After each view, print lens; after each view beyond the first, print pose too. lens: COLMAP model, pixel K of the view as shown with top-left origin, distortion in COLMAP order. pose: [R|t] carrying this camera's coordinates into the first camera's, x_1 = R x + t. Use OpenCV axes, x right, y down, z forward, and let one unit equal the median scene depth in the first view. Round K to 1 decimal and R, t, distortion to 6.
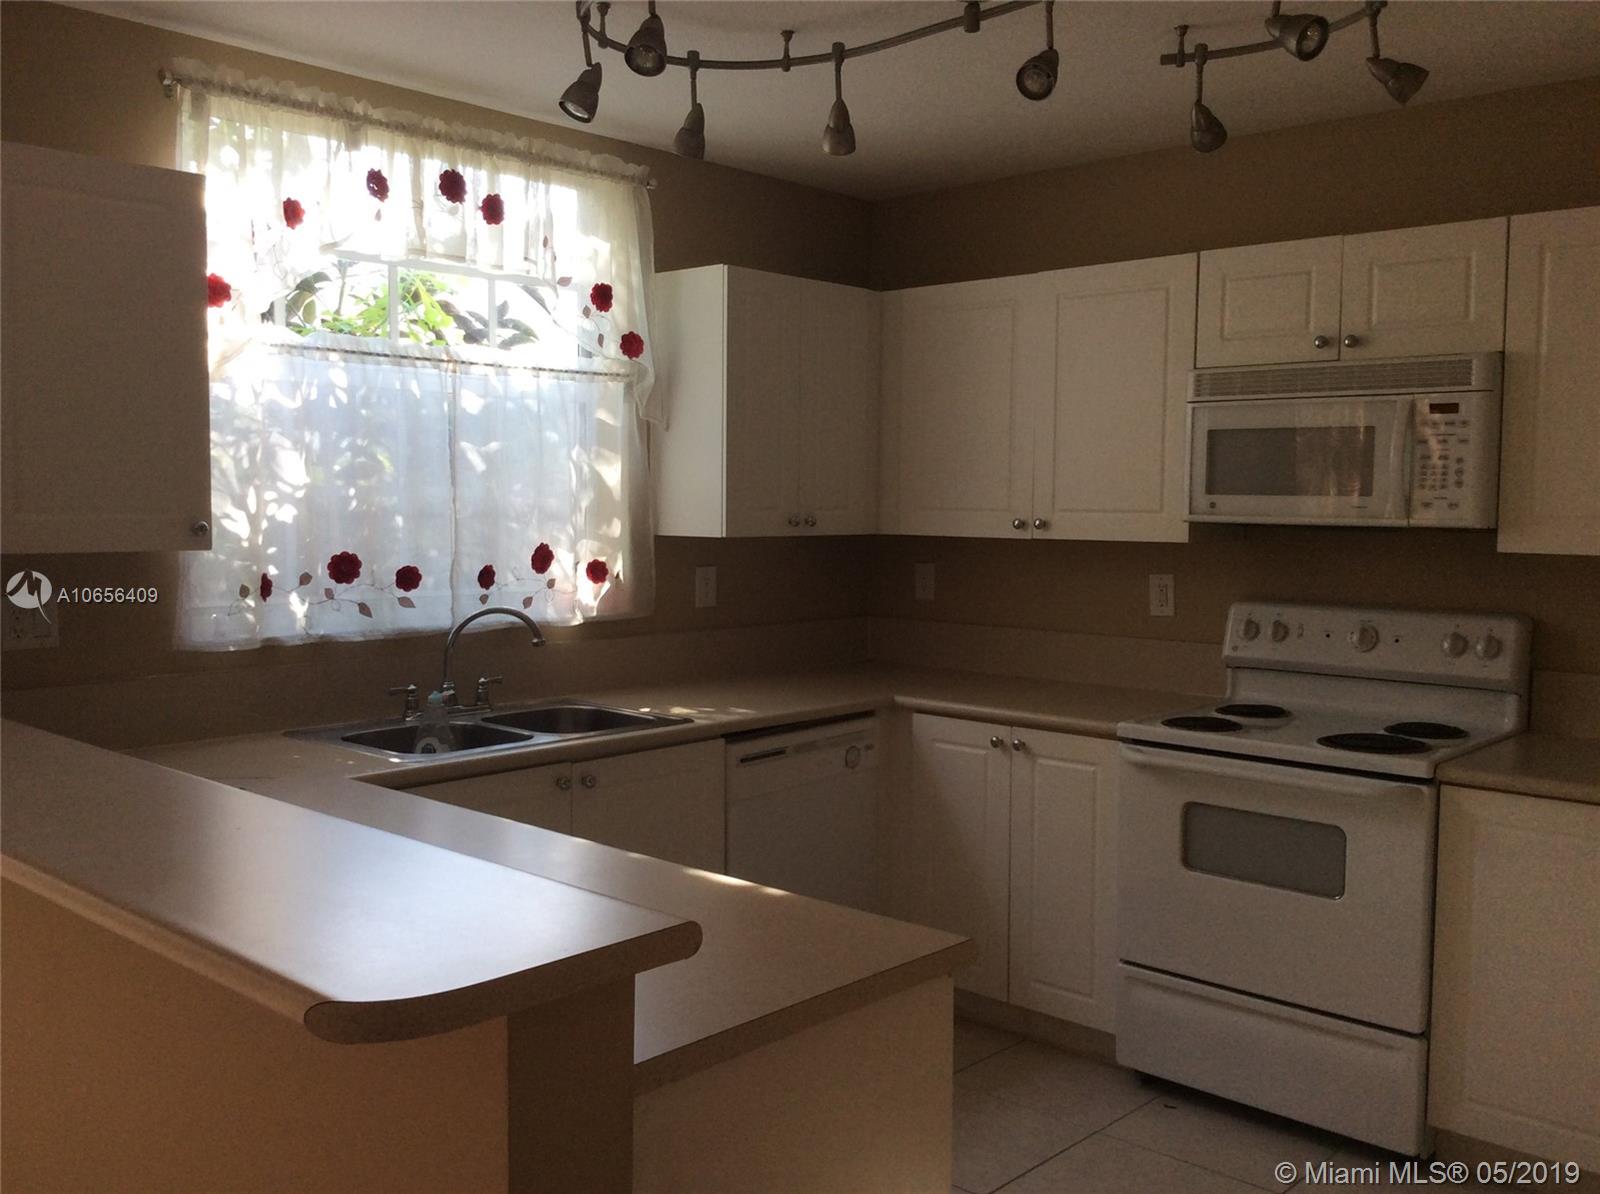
lens RADIAL K [[1458.1, 0, 800.0], [0, 1458.1, 597.0], [0, 0, 1]] dist [0.133553, -0.236579]
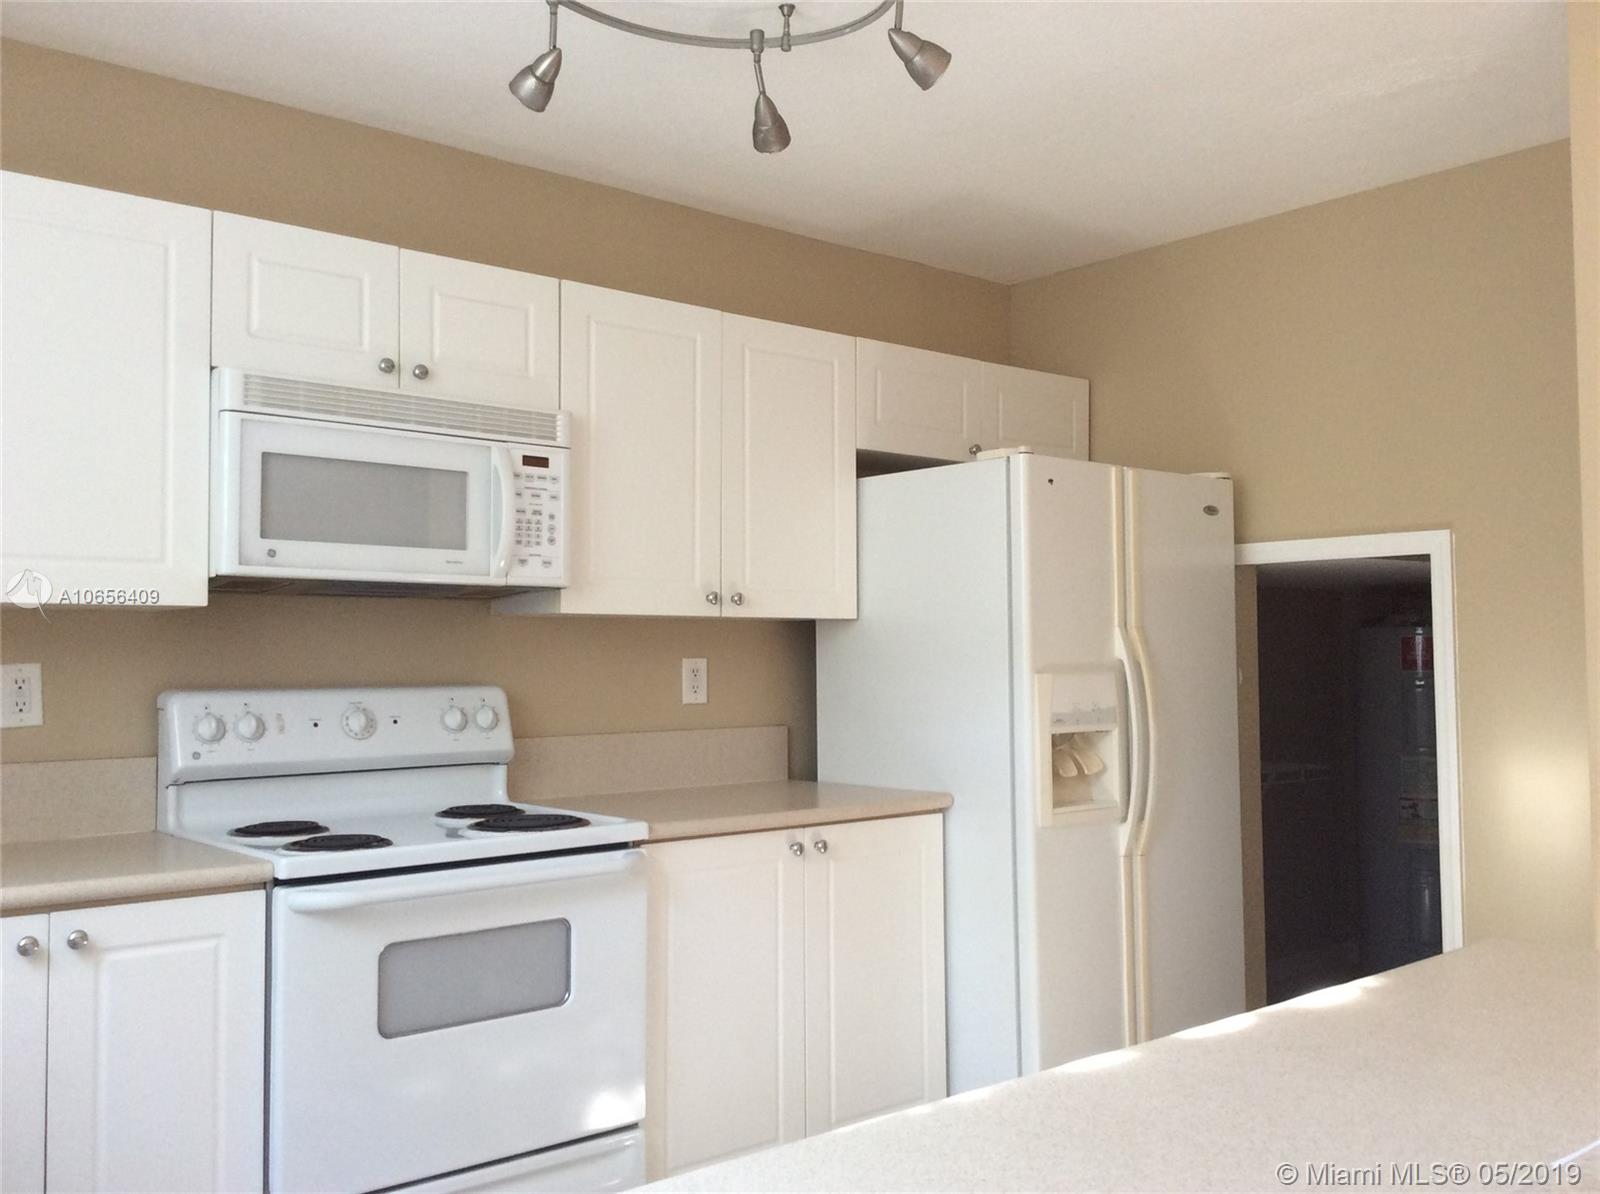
lens RADIAL K [[1458.1, 0, 800.0], [0, 1458.1, 597.0], [0, 0, 1]] dist [0.133553, -0.236579]
pose [[0.113802, 0.037755, 0.992786, -0.439200], [0.078460, 0.995815, -0.046864, 0.015737], [-0.990401, 0.083227, 0.110363, 0.674395]]
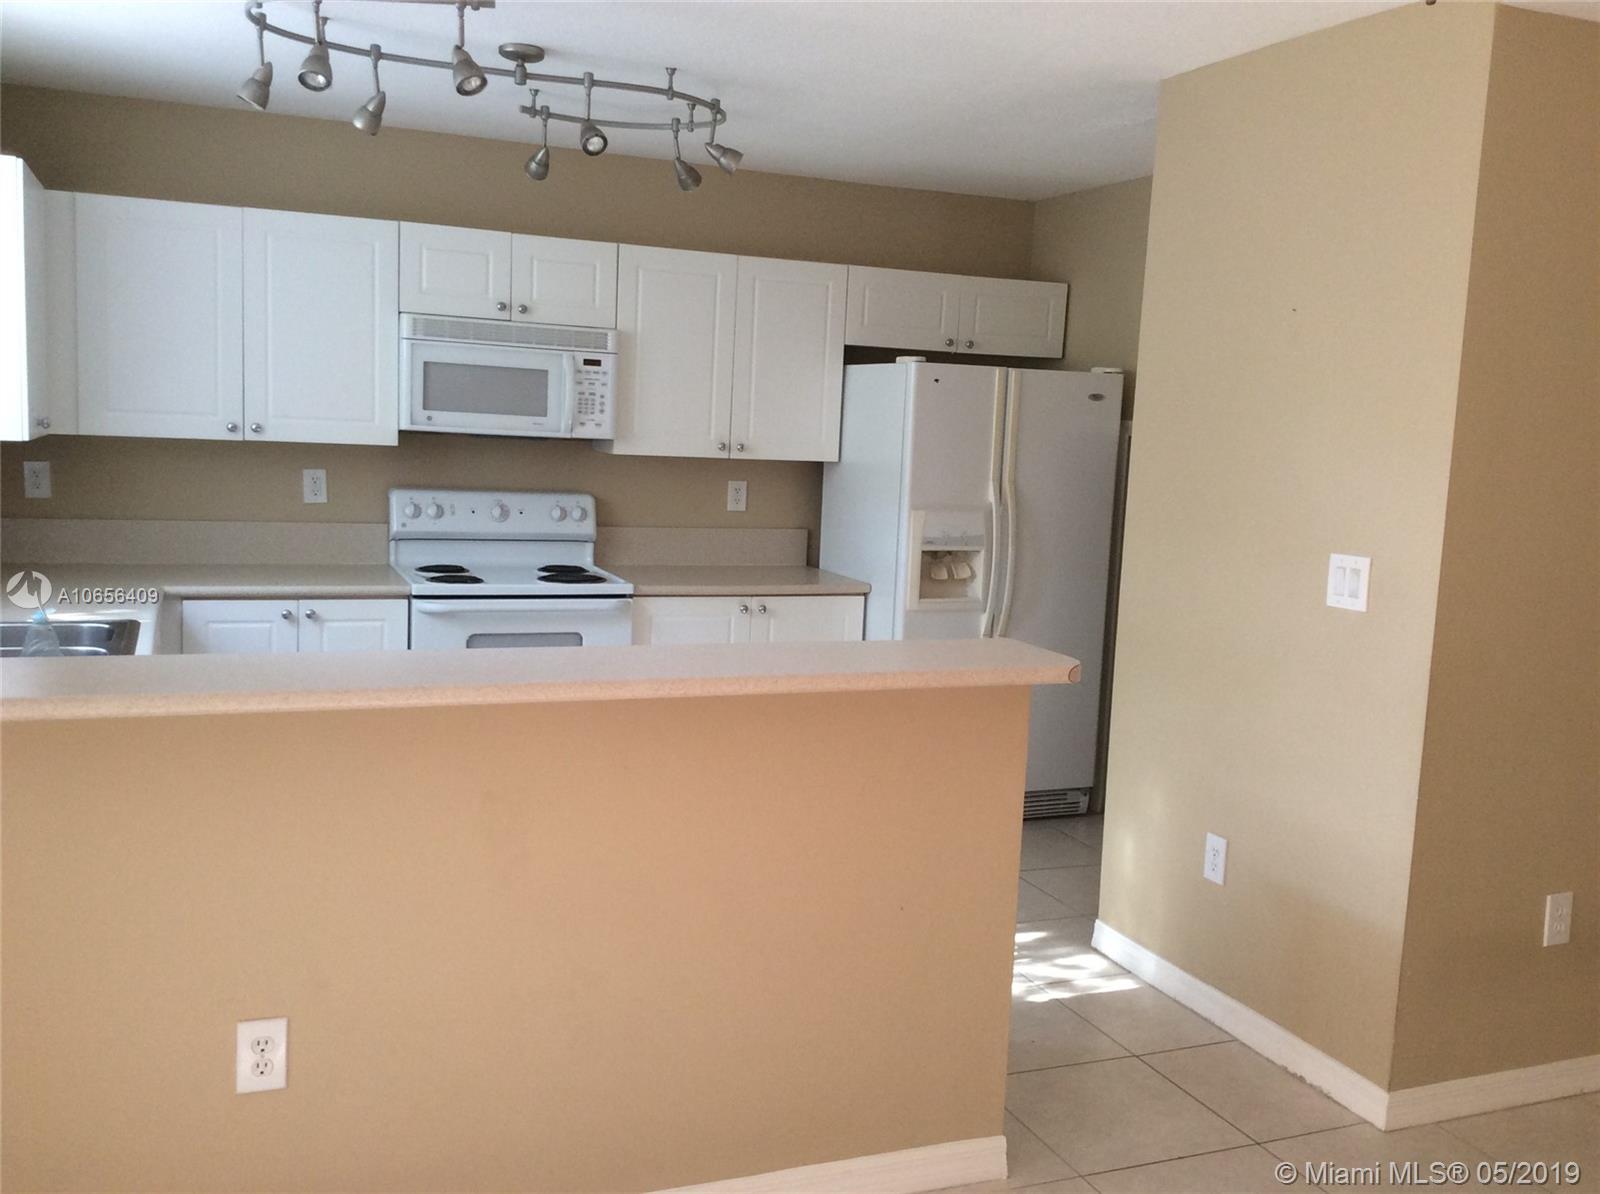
lens RADIAL K [[1458.1, 0, 800.0], [0, 1458.1, 597.0], [0, 0, 1]] dist [0.133553, -0.236579]
pose [[0.425467, -0.099422, 0.899496, -0.820961], [0.021095, 0.994766, 0.099974, -0.028061], [-0.904728, -0.023561, 0.425338, 0.122910]]
